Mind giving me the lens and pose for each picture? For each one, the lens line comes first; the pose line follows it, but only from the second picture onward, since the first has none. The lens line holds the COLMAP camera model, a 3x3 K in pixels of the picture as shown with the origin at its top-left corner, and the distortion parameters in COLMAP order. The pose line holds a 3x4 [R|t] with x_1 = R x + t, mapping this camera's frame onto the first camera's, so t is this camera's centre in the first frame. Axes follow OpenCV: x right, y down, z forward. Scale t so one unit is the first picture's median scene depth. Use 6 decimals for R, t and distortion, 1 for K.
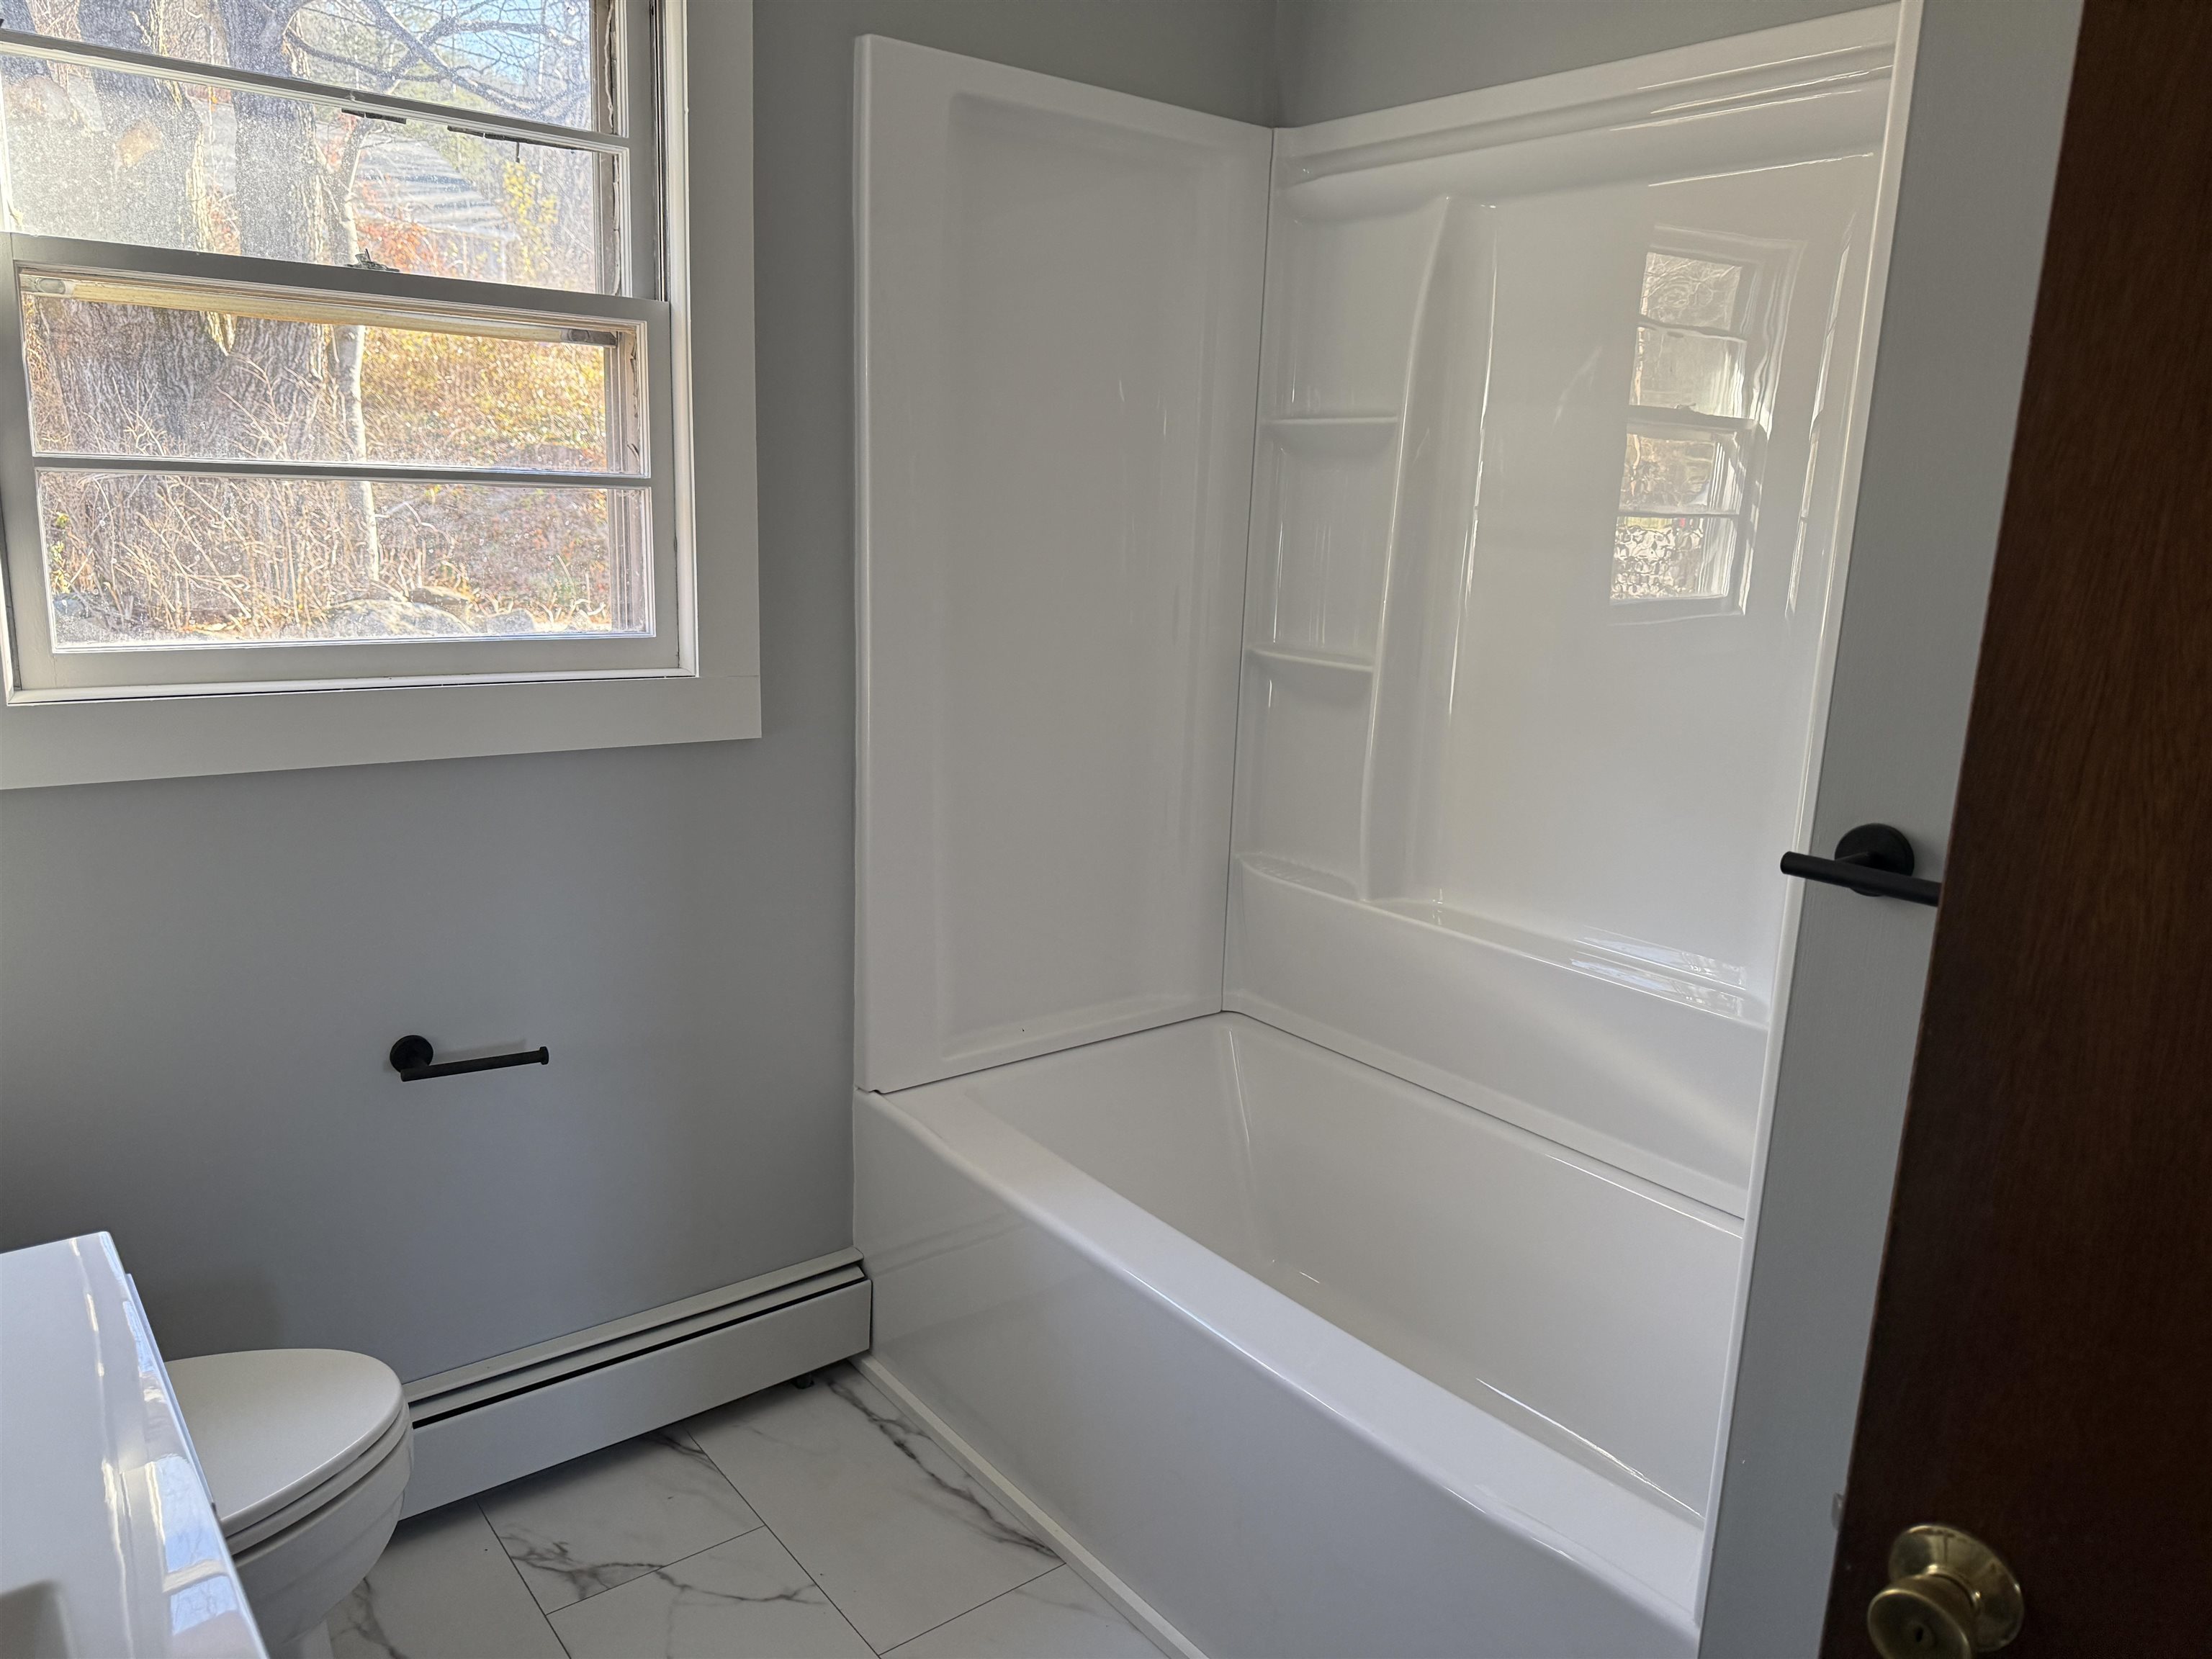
lens RADIAL K [[1564.6, 0, 1109.3], [0, 1564.6, 818.7], [0, 0, 1]] dist [0.008304, -0.033059]
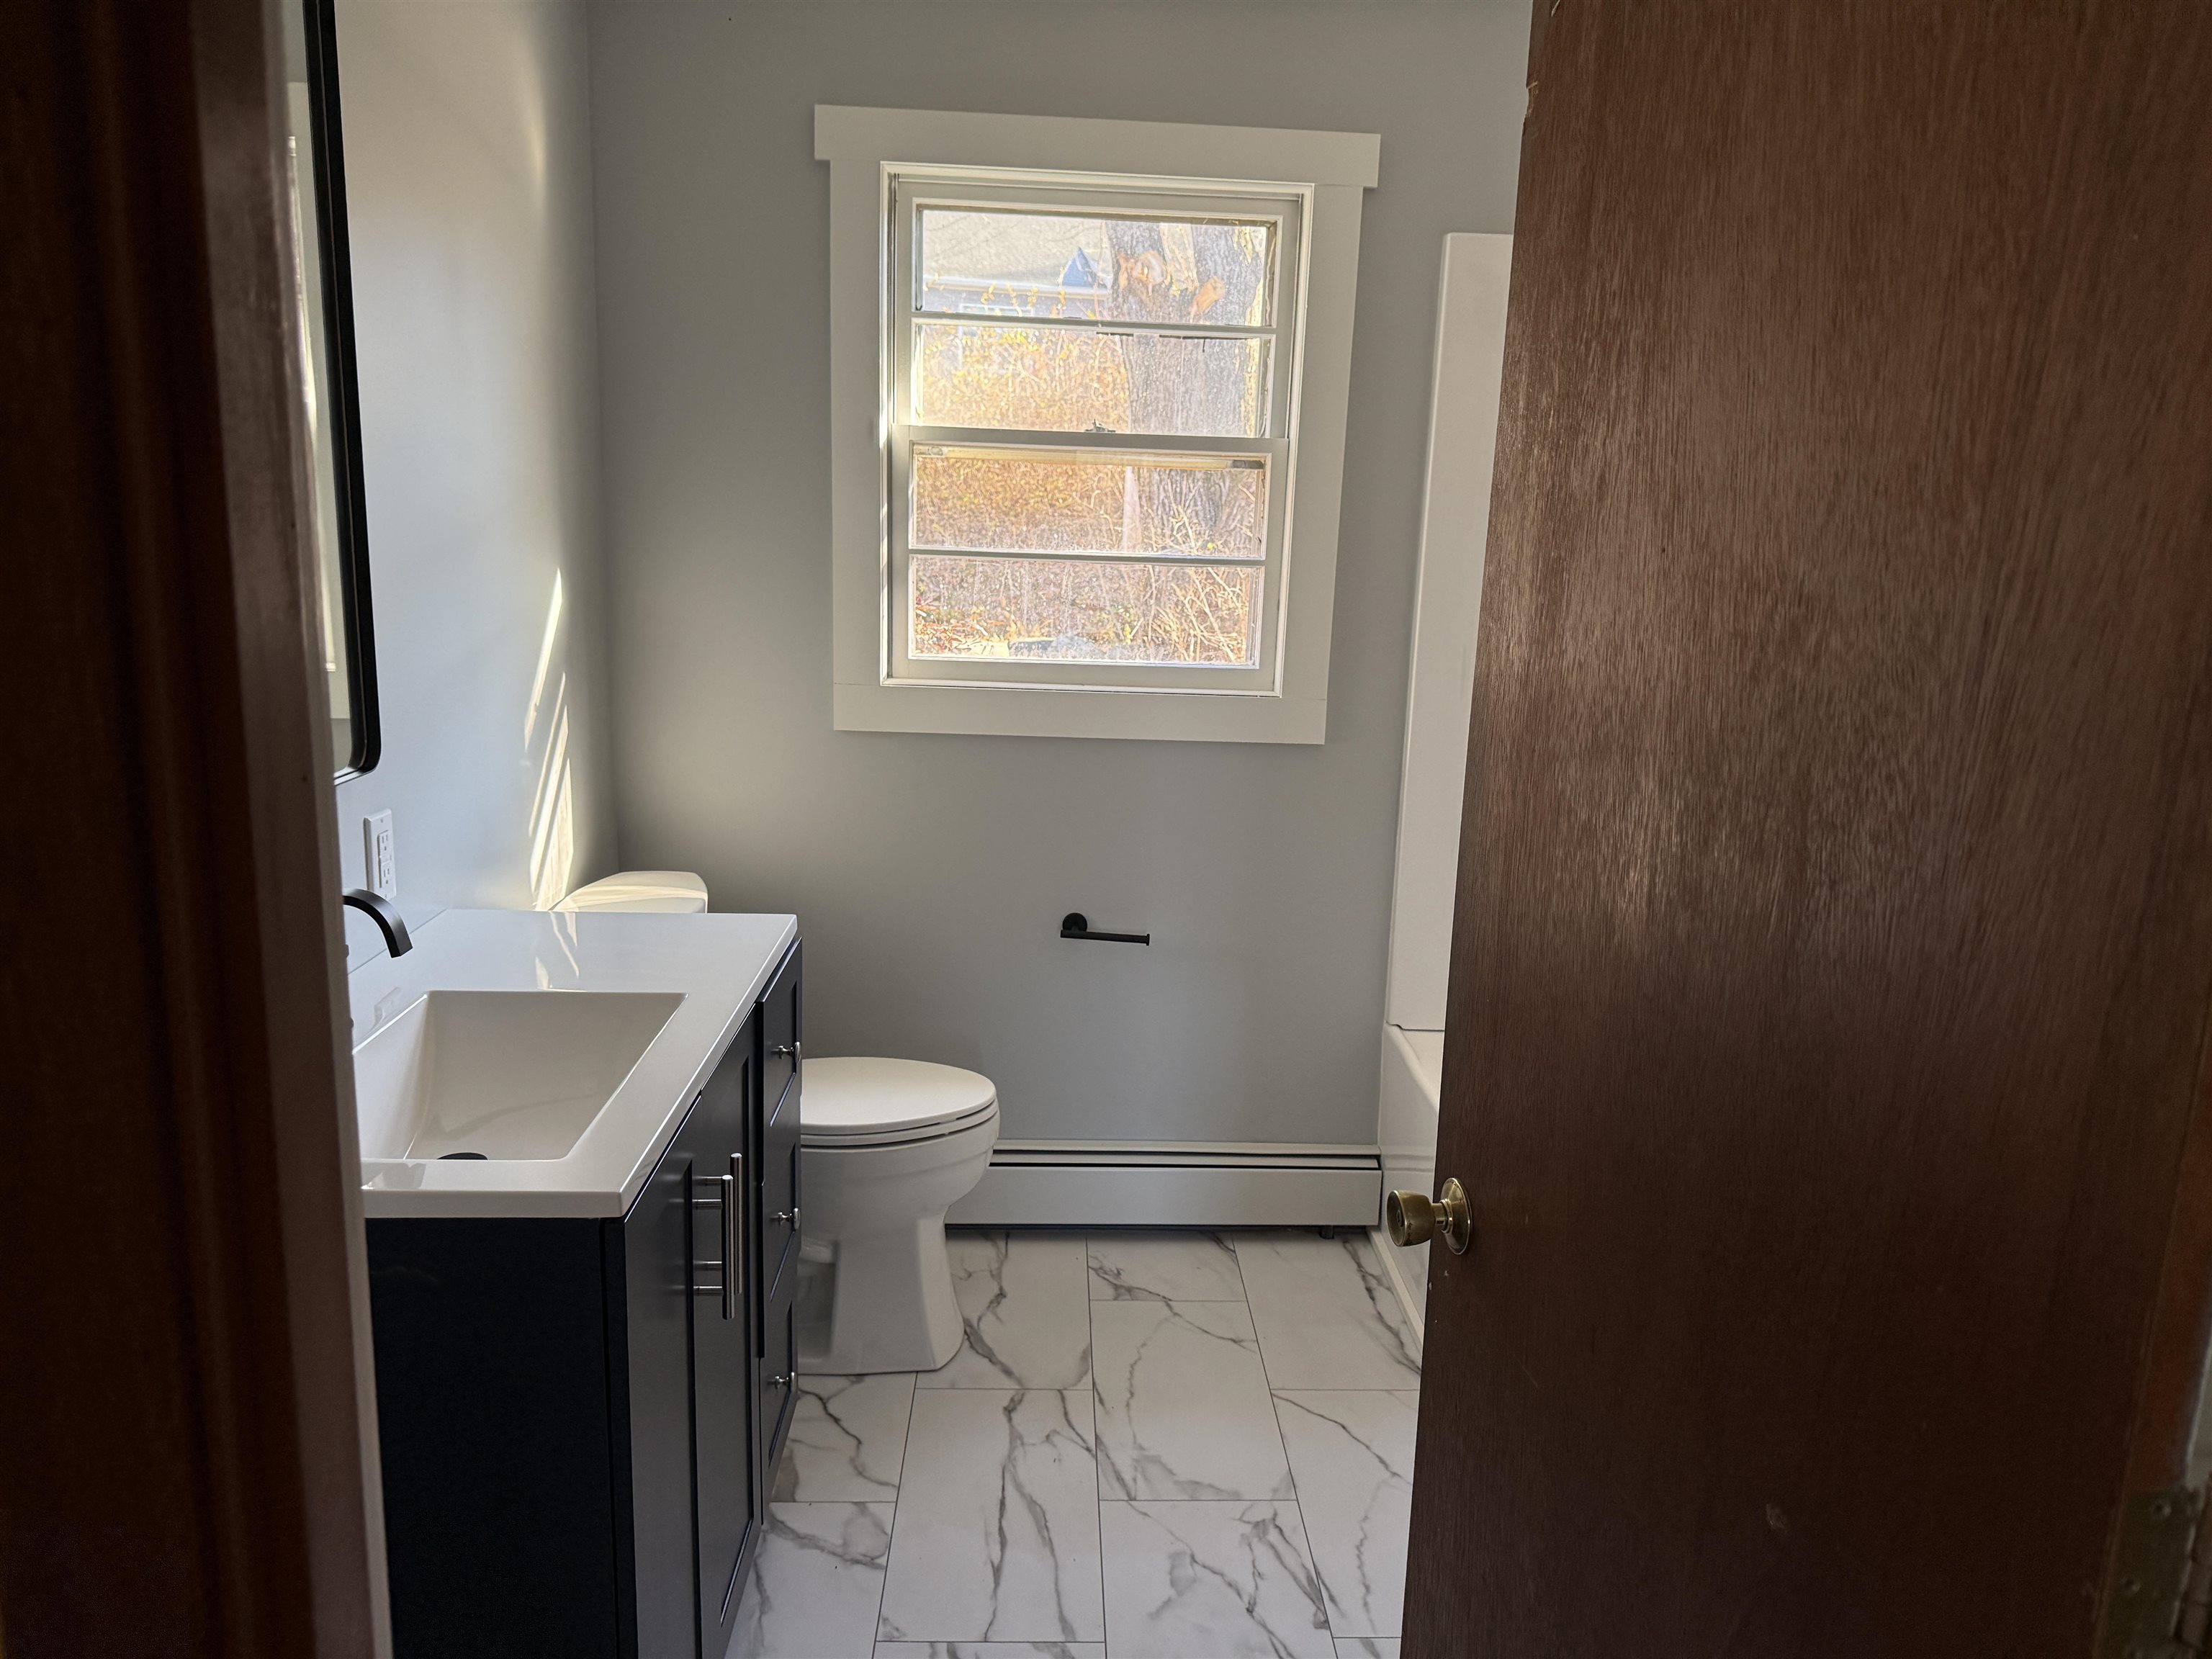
lens RADIAL K [[1553.9, 0, 1116.9], [0, 1553.9, 838.0], [0, 0, 1]] dist [0.068472, -0.099907]
pose [[0.801384, 0.096878, -0.590252, 0.475709], [-0.122799, 0.992424, -0.003837, 0.061059], [0.585409, 0.075557, 0.807210, -0.228618]]
